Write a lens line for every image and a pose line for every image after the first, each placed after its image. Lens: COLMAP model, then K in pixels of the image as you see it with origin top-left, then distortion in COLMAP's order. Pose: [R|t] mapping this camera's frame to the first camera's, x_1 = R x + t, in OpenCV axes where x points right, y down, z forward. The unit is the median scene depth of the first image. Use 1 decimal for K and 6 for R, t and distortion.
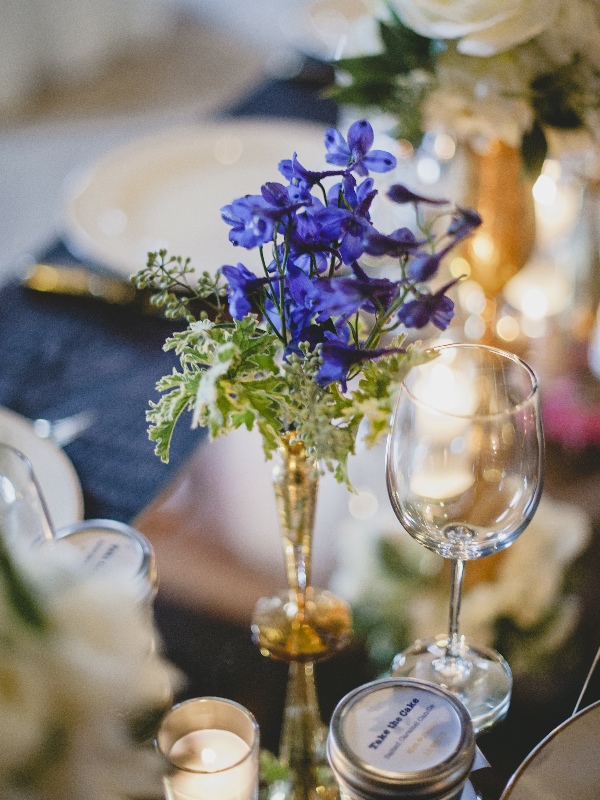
lens RADIAL K [[1268.2, 0, 300.0], [0, 1268.2, 374.7], [0, 0, 1]] dist [0.031350, 0.115730]
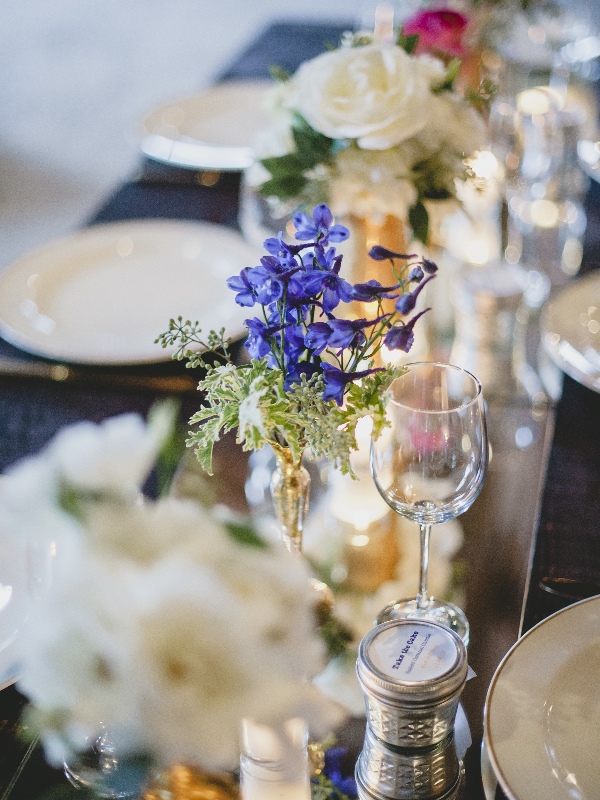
lens RADIAL K [[1161.1, 0, 300.0], [0, 1161.1, 400.0], [0, 0, 1]] dist [0.158234, -0.018899]
pose [[0.983266, -0.107433, 0.147128, -0.175863], [0.113097, 0.993111, -0.030668, 0.037882], [-0.142820, 0.046794, 0.988642, -0.193285]]
